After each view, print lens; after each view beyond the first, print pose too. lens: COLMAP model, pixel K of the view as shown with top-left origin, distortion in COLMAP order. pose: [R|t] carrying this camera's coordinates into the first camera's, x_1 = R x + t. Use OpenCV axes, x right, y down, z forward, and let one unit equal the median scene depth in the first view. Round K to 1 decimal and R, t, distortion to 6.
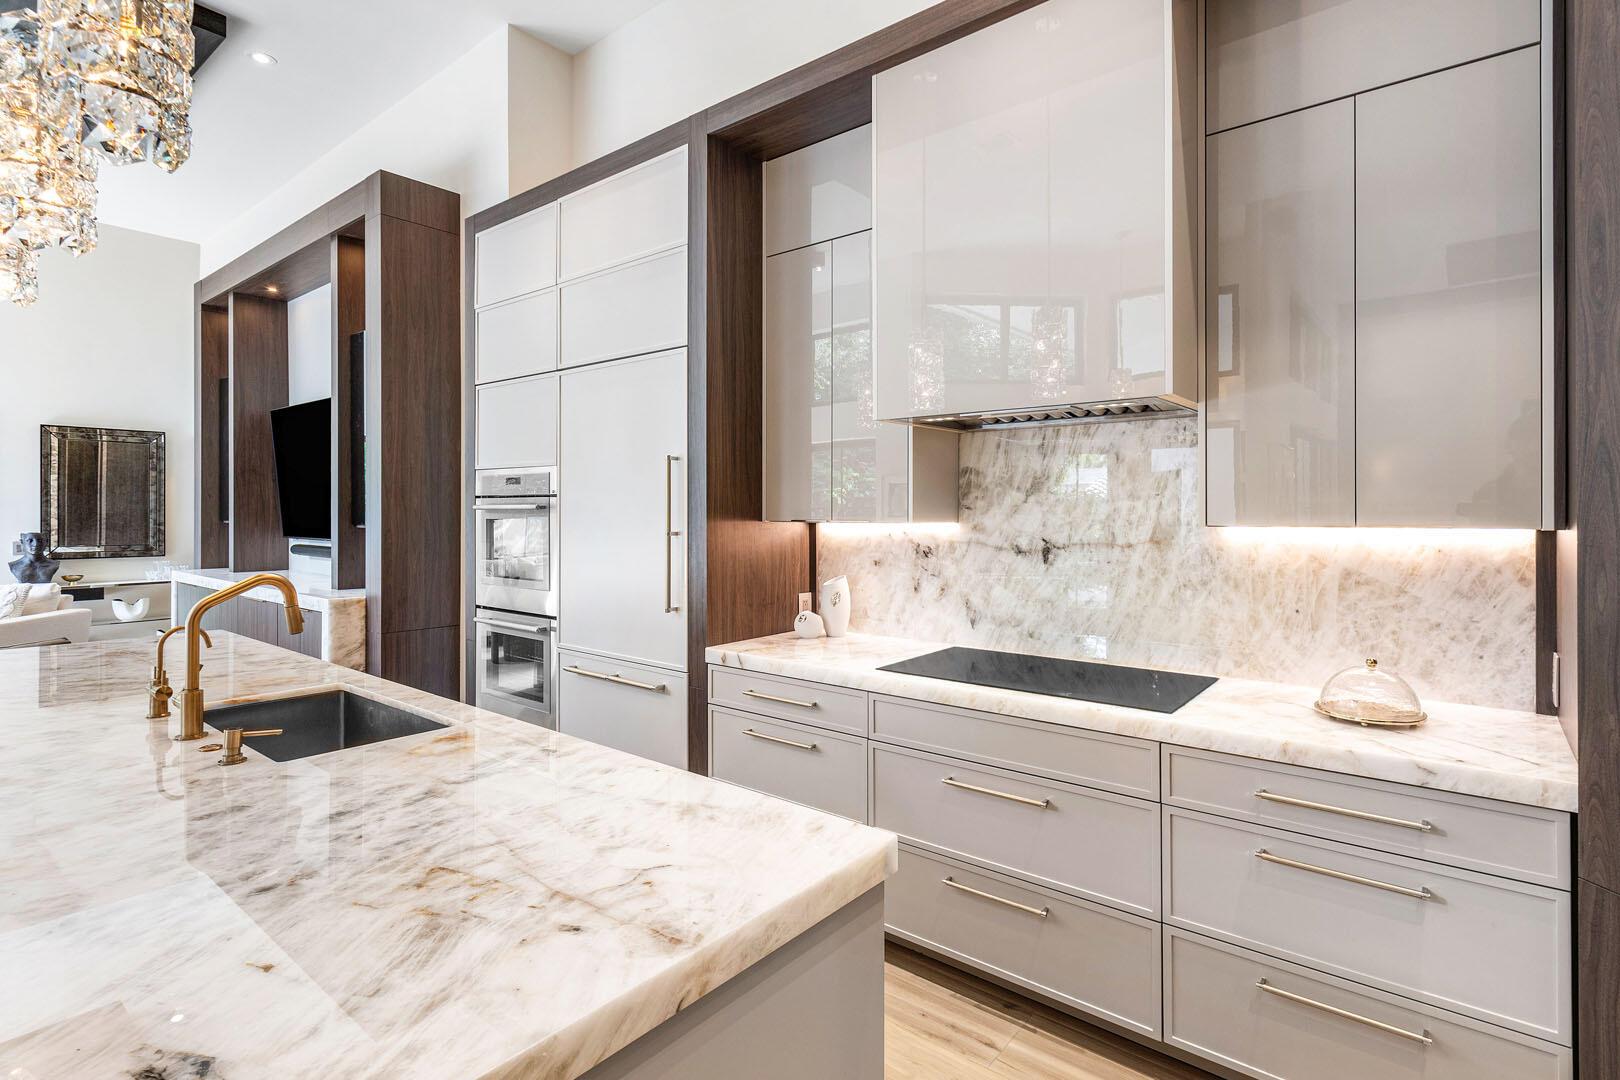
lens RADIAL K [[813.1, 0, 809.5], [0, 813.1, 495.1], [0, 0, 1]] dist [-0.002196, -0.000231]
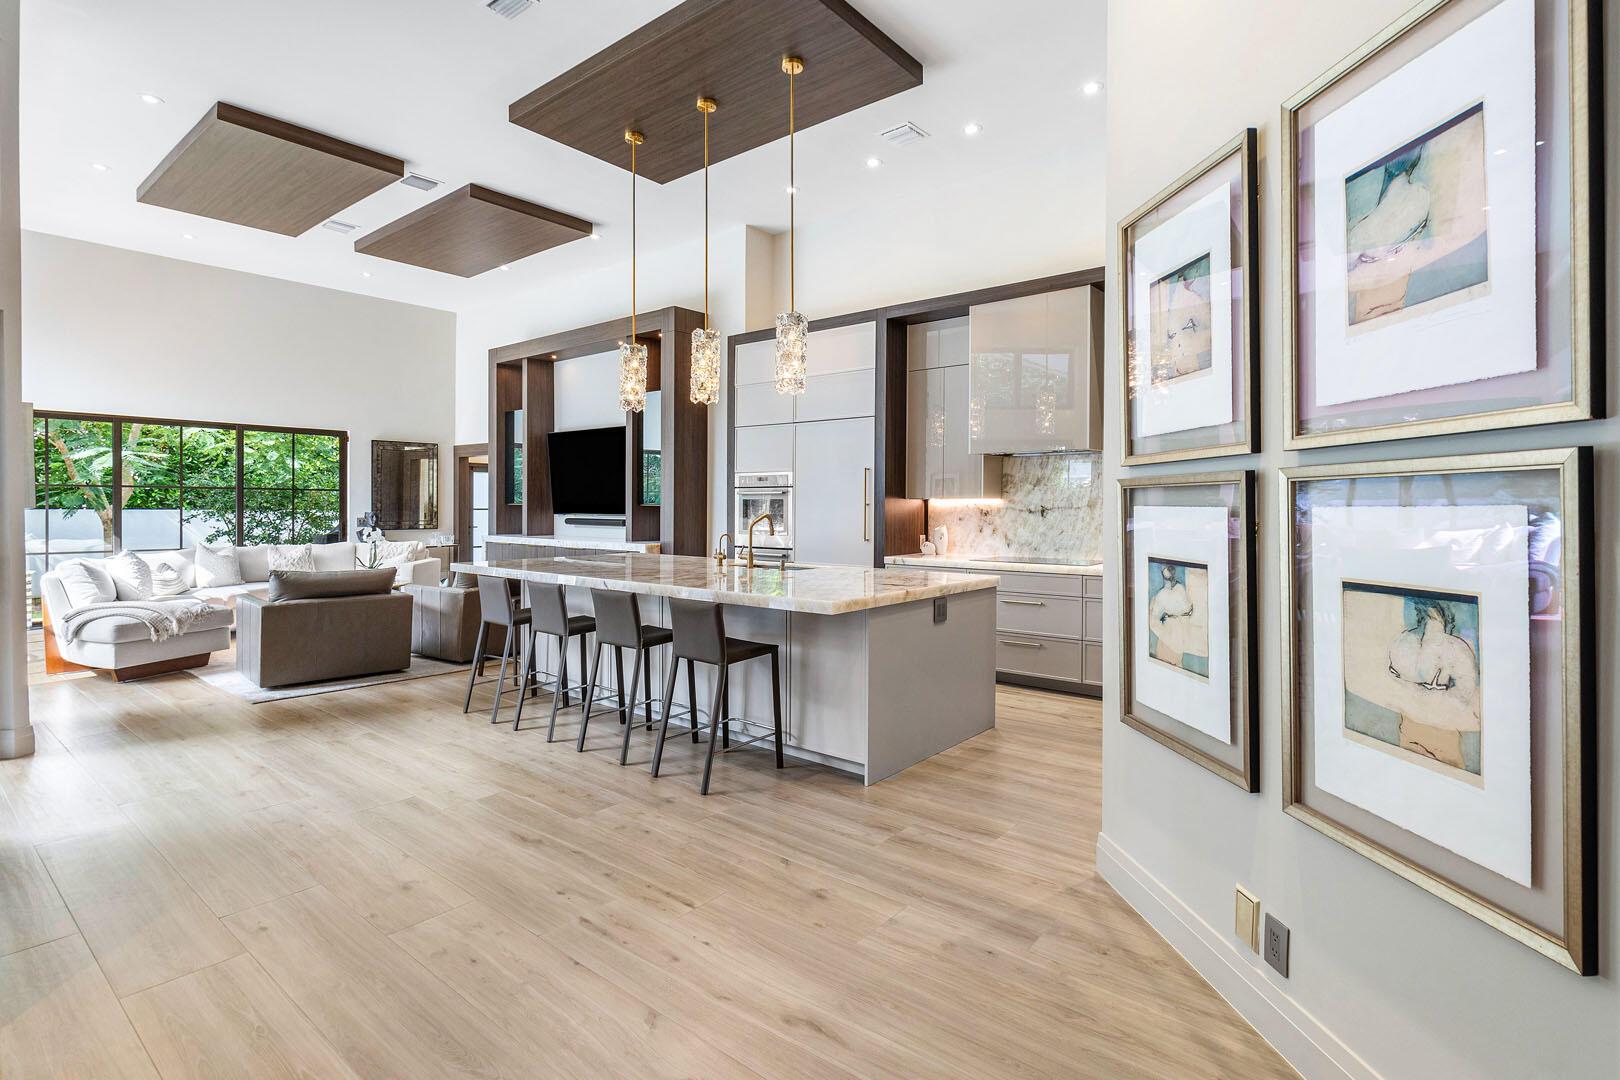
lens RADIAL K [[792.6, 0, 811.1], [0, 792.6, 512.3], [0, 0, 1]] dist [-0.003191, -0.001342]
pose [[0.999977, 0.002560, 0.006292, -0.323595], [-0.002719, 0.999673, 0.025407, 0.016435], [-0.006225, -0.025424, 0.999657, -1.056960]]
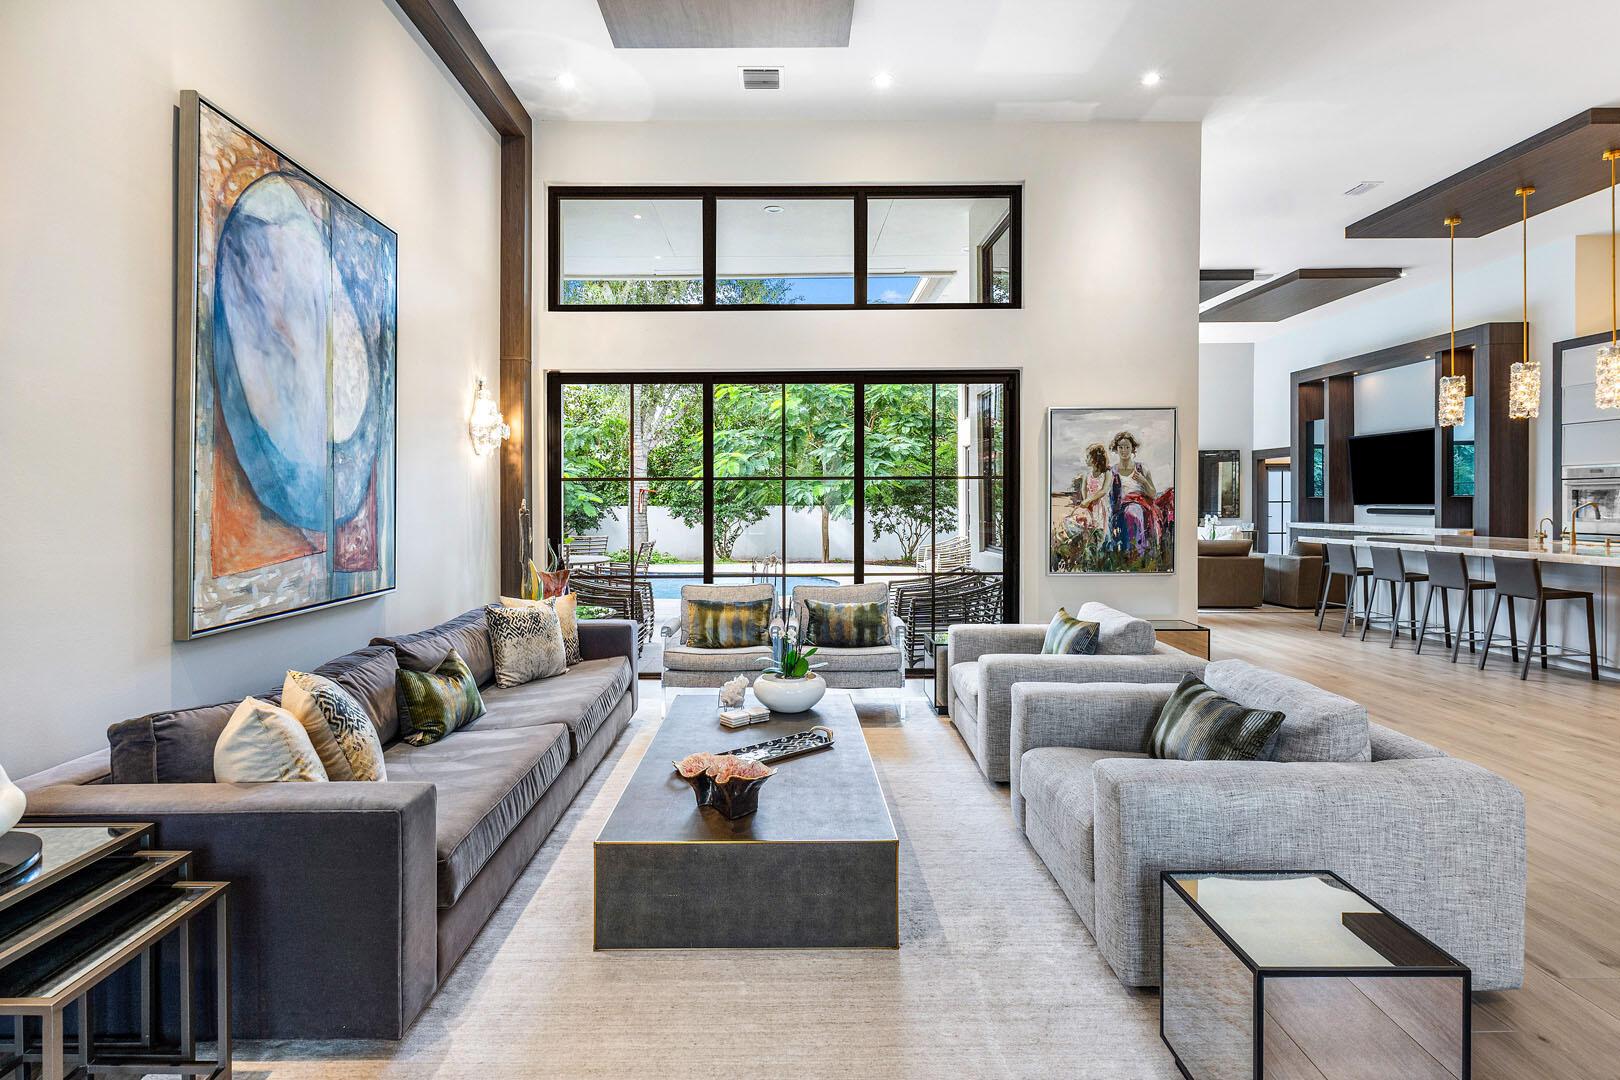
lens RADIAL K [[801.1, 0, 785.4], [0, 801.1, 507.1], [0, 0, 1]] dist [0.000408, -0.000384]
pose [[0.639767, 0.000075, -0.768569, -0.147754], [0.020819, 0.999631, 0.017427, -0.004431], [0.768287, -0.027150, 0.639529, -2.332664]]
